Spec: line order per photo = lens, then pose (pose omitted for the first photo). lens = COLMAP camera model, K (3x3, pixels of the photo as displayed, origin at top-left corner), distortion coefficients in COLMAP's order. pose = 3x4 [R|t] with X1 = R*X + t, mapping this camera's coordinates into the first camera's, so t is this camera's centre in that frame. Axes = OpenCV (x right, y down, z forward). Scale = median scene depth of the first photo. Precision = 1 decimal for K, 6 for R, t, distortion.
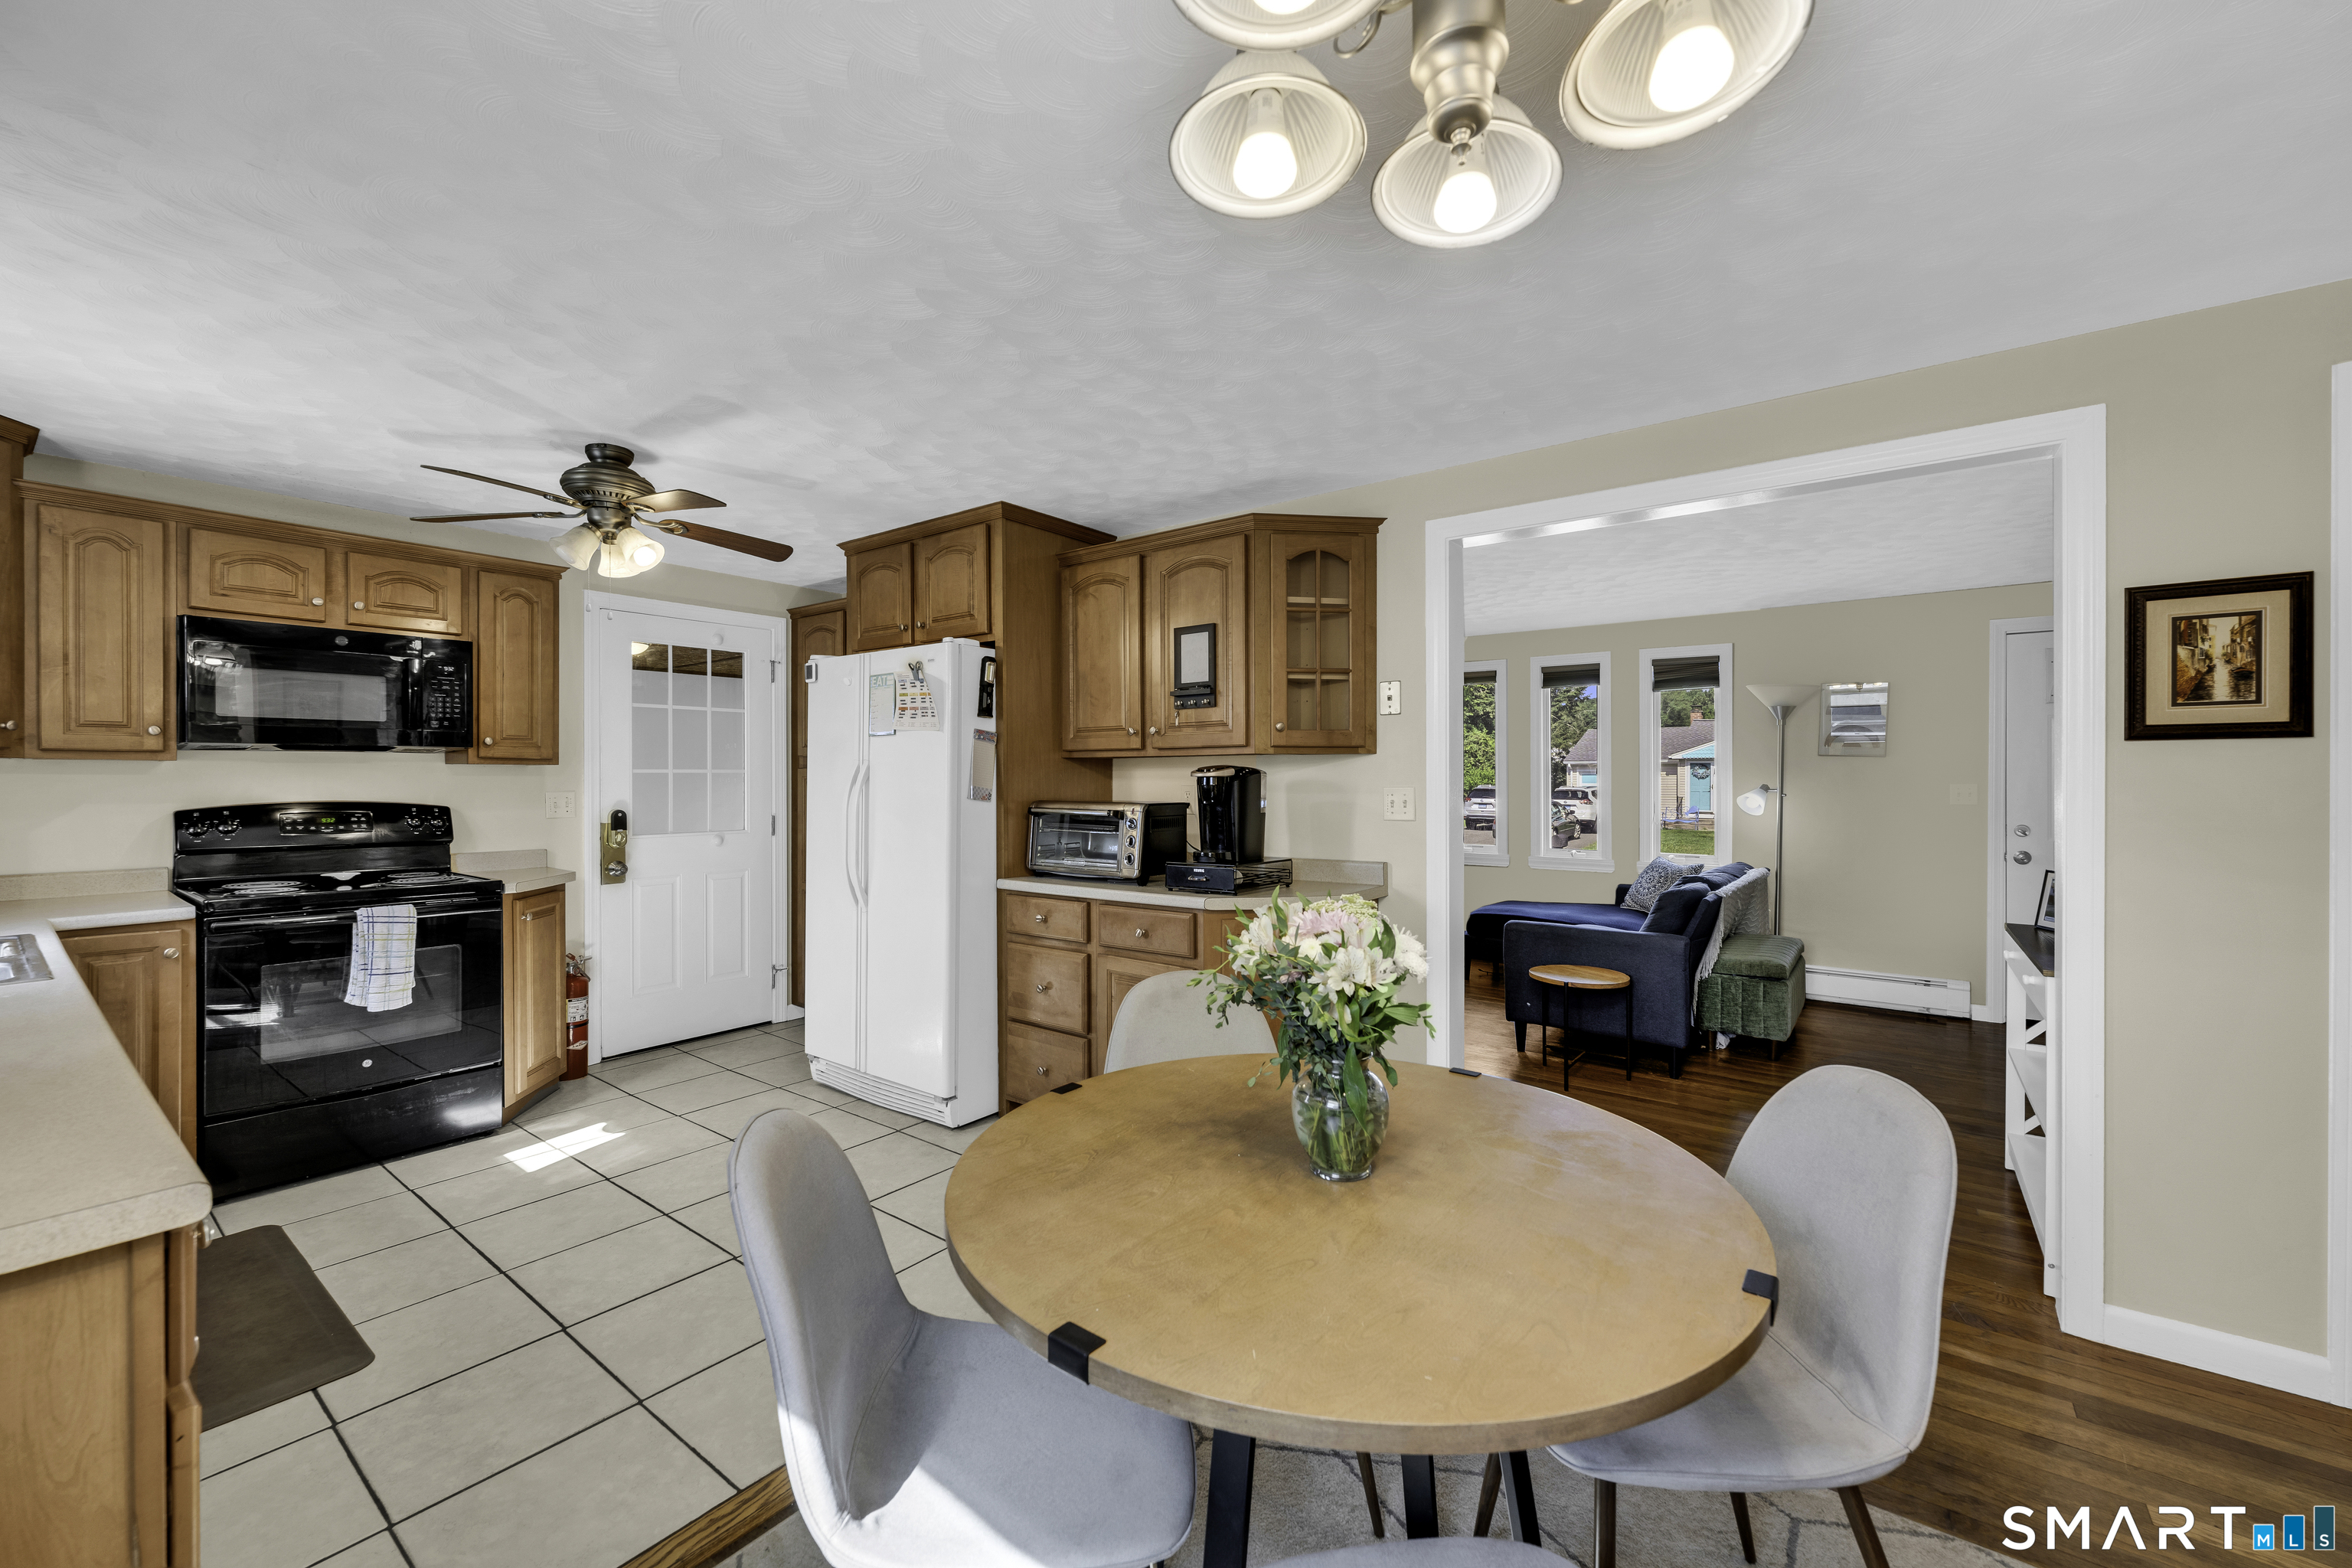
lens RADIAL K [[966.5, 0, 1170.5], [0, 966.5, 784.4], [0, 0, 1]] dist [0.002061, 0.000122]
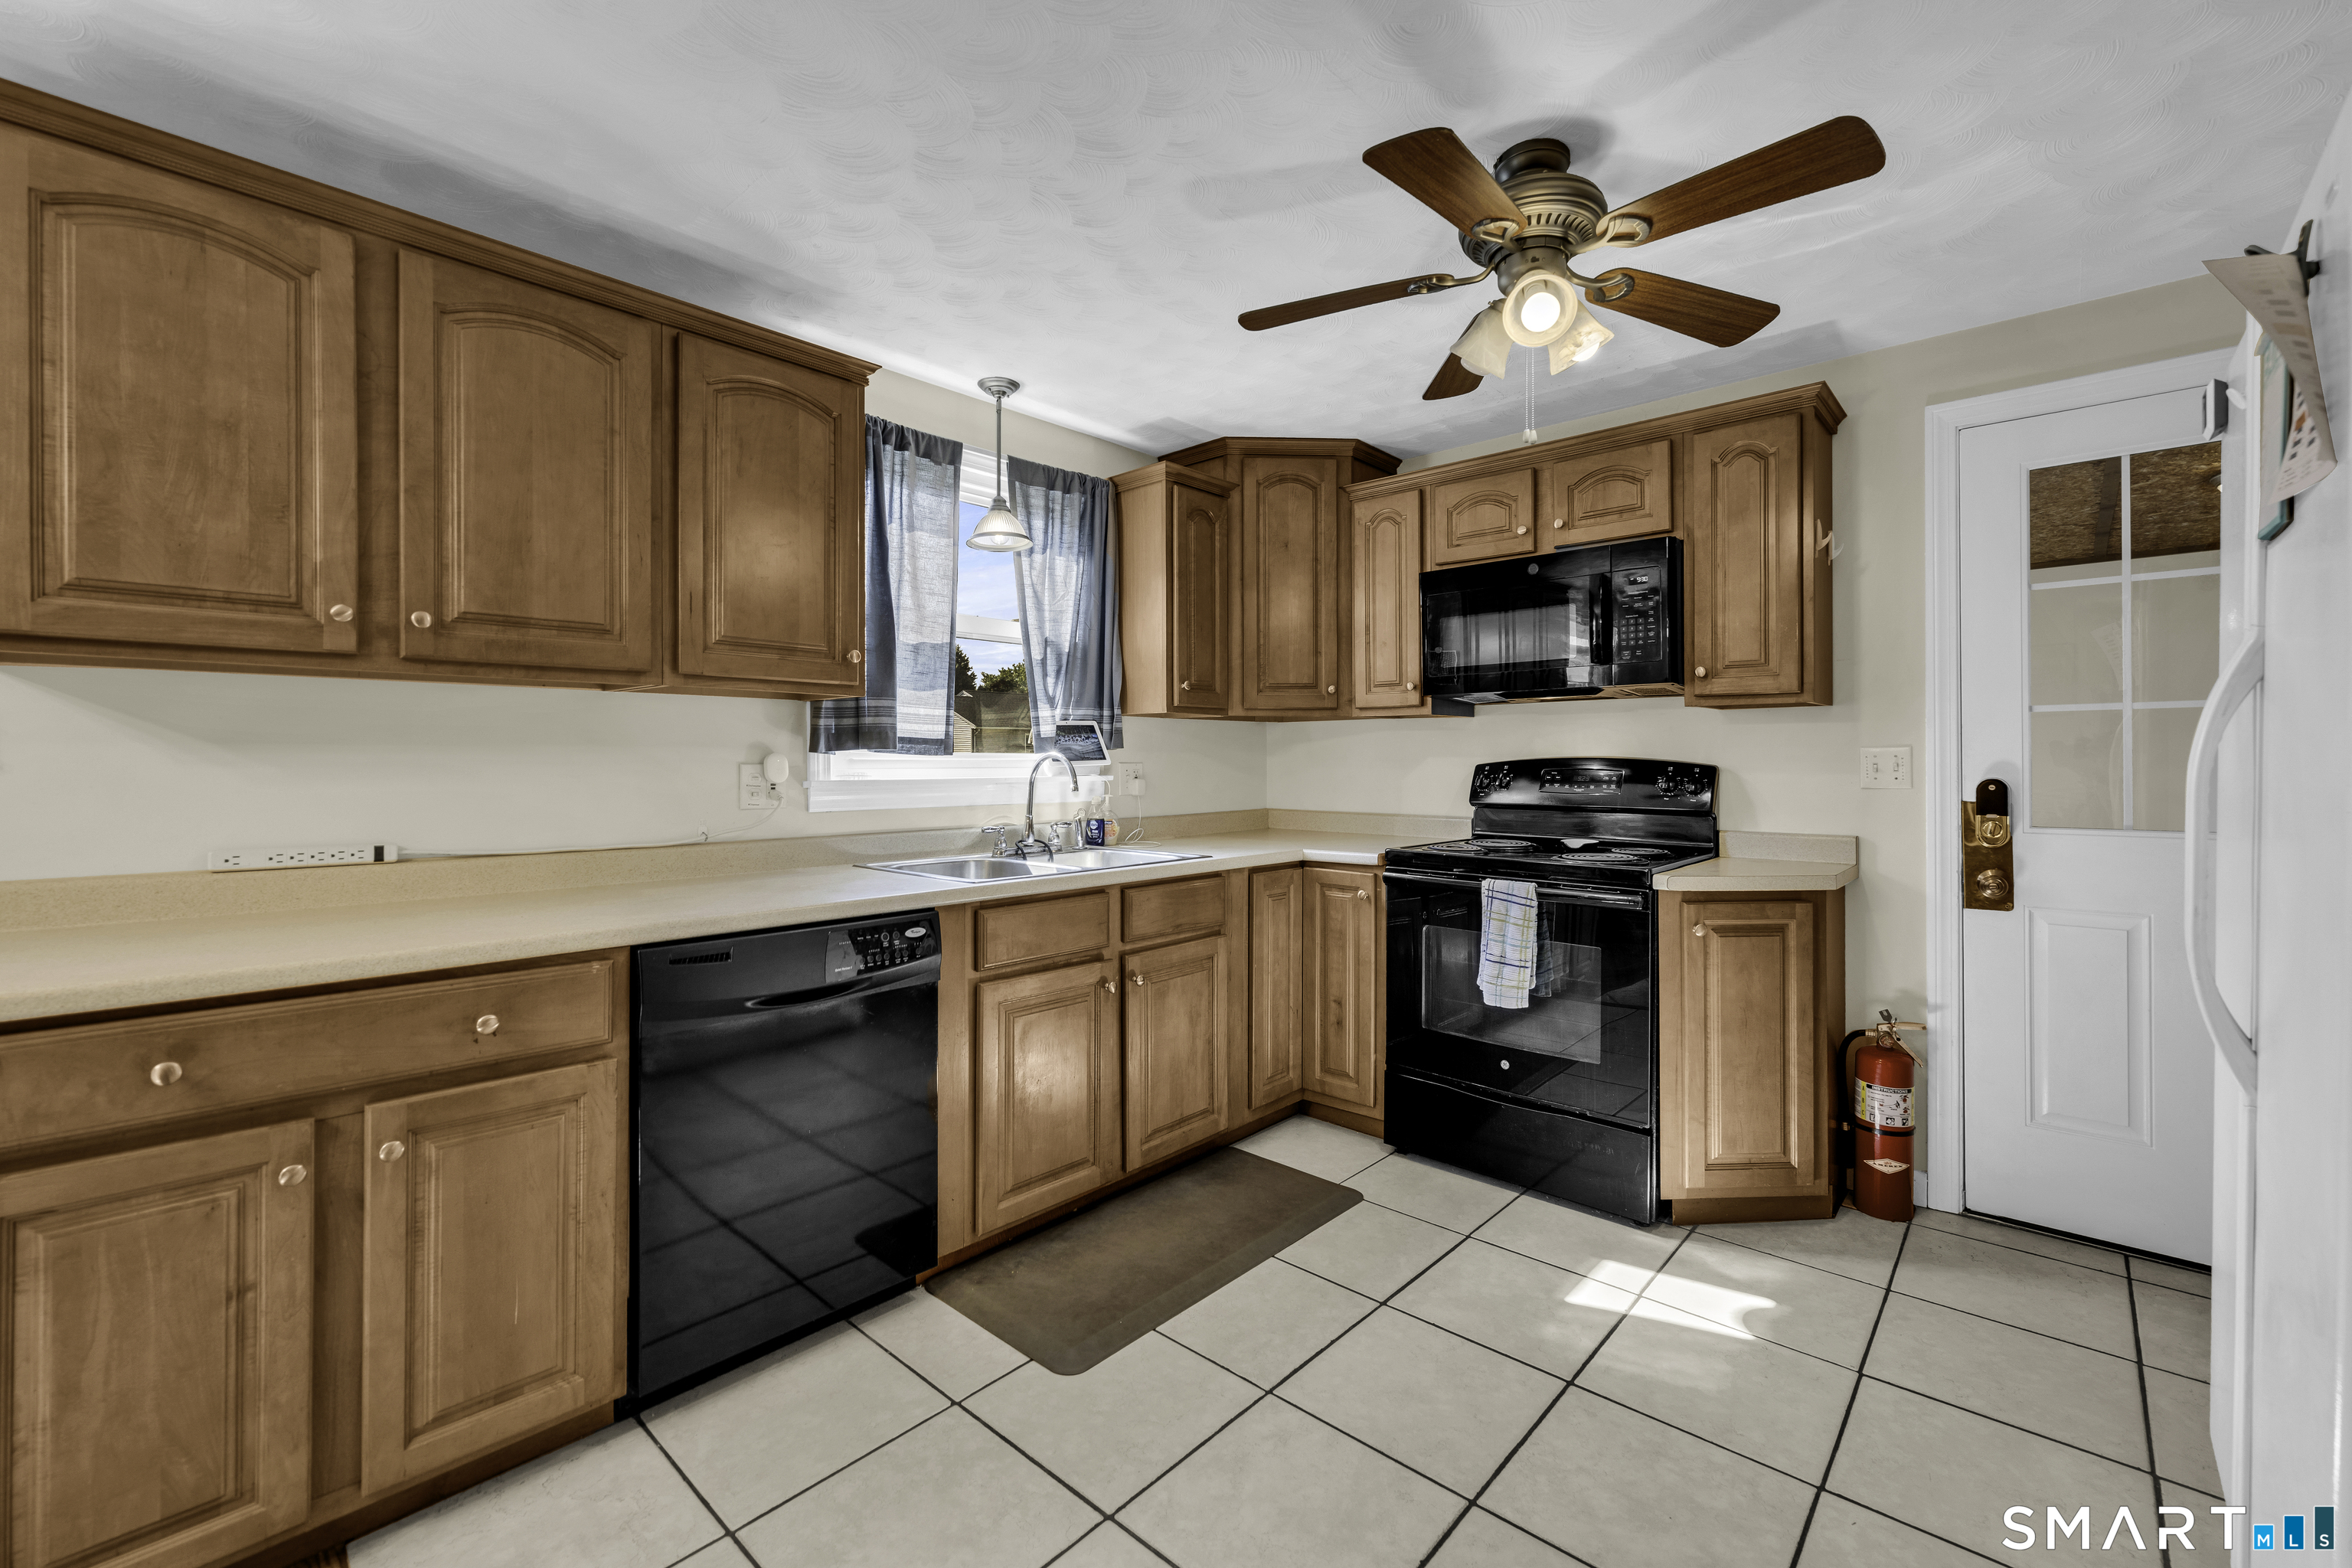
lens RADIAL K [[966.5, 0, 1194.5], [0, 966.5, 767.3], [0, 0, 1]] dist [0.002061, 0.000122]
pose [[-0.065352, 0.006822, -0.997839, 0.023646], [-0.005837, 0.999957, 0.007219, 0.022997], [0.997845, 0.006296, -0.065310, 0.720554]]
